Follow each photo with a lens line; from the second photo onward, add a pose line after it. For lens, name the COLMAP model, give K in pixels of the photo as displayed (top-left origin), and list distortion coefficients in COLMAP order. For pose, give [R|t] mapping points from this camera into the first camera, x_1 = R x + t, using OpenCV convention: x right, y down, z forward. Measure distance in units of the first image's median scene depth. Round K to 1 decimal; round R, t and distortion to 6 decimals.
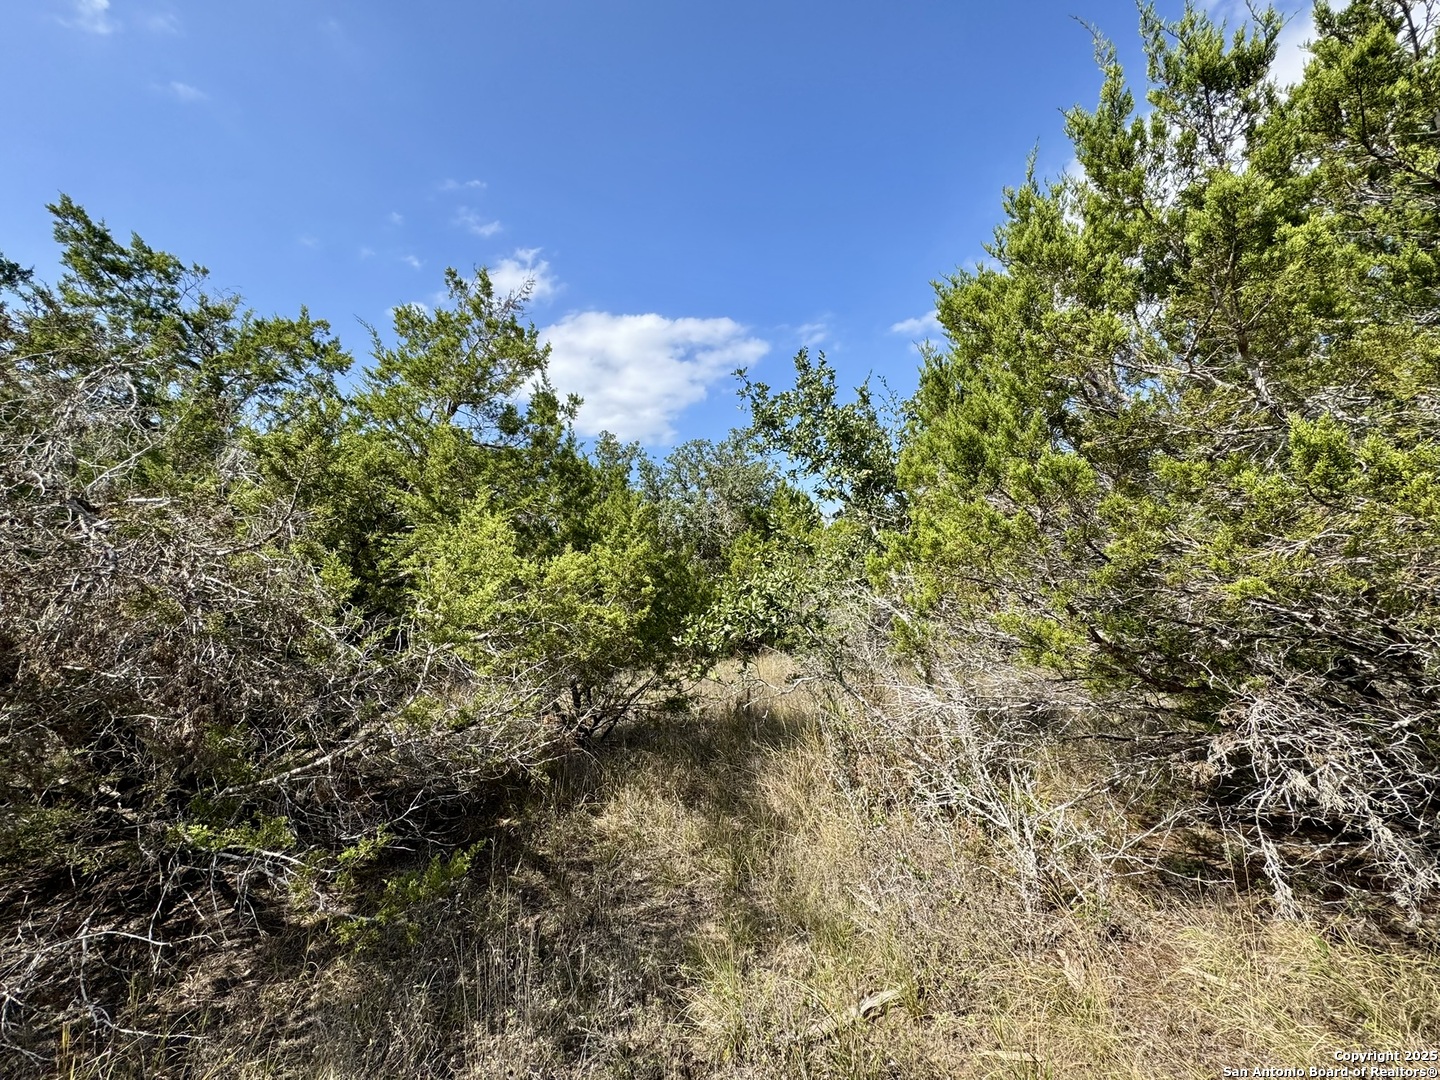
lens RADIAL K [[576.0, 0, 721.6], [0, 576.0, 542.2], [0, 0, 1]] dist [-0.001650, -0.000037]
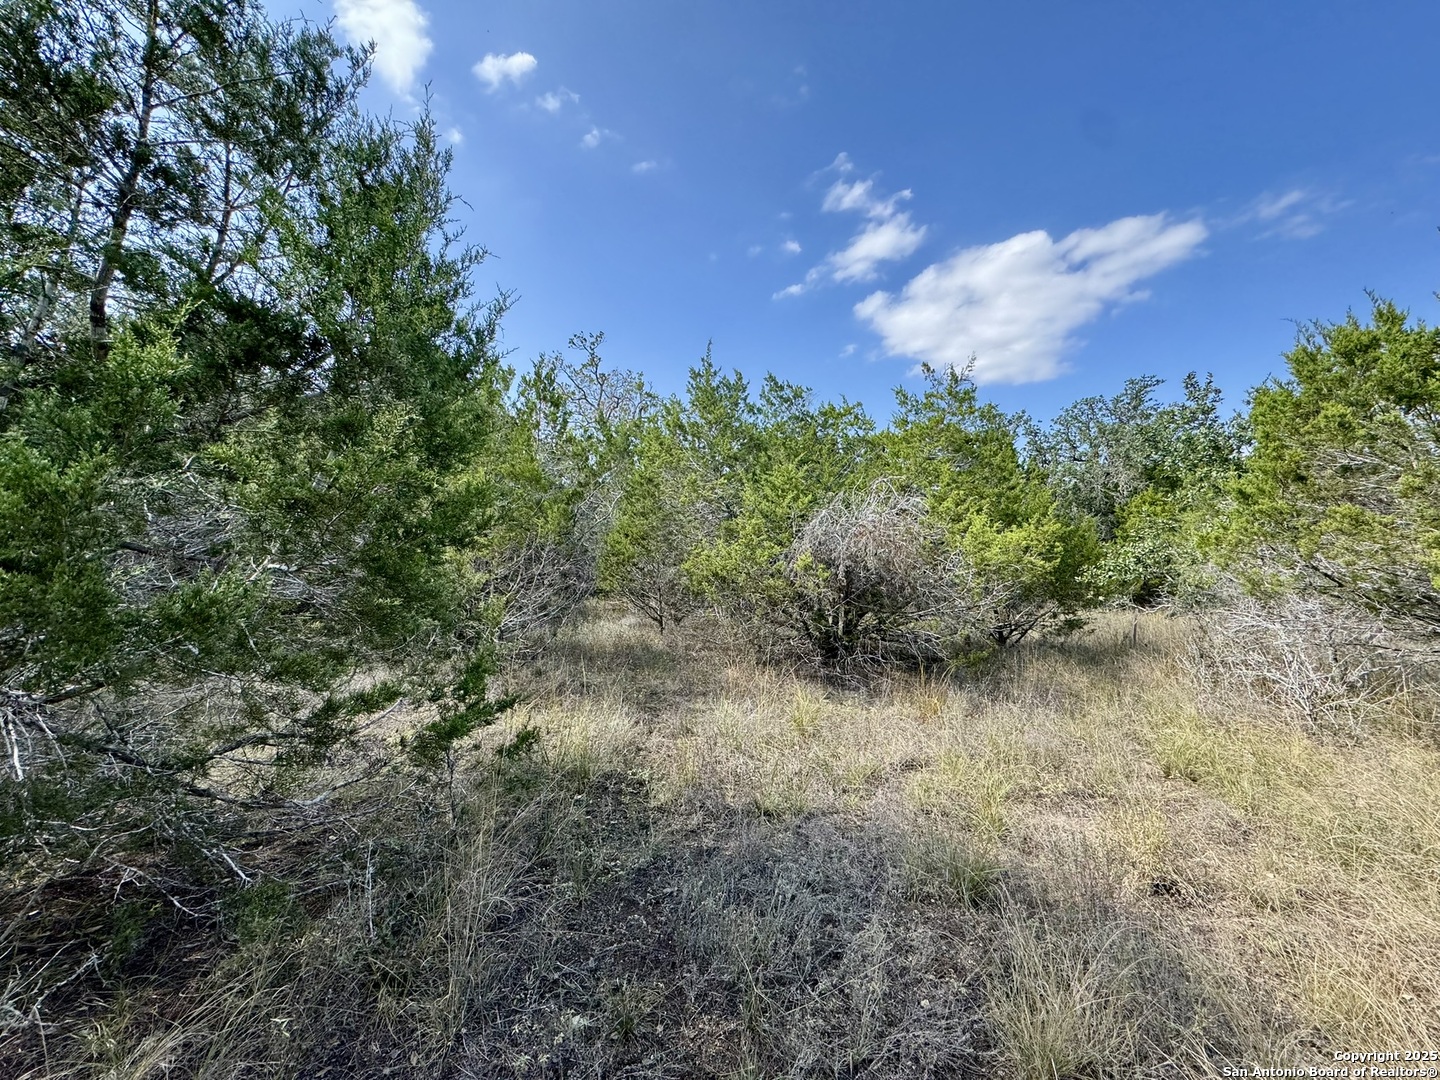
lens RADIAL K [[576.0, 0, 717.0], [0, 576.0, 528.8], [0, 0, 1]] dist [-0.001650, -0.000037]
pose [[0.819542, 0.015006, -0.572822, 0.005686], [0.020956, 0.998203, 0.056132, -0.022536], [0.572636, -0.058006, 0.817755, -0.225745]]
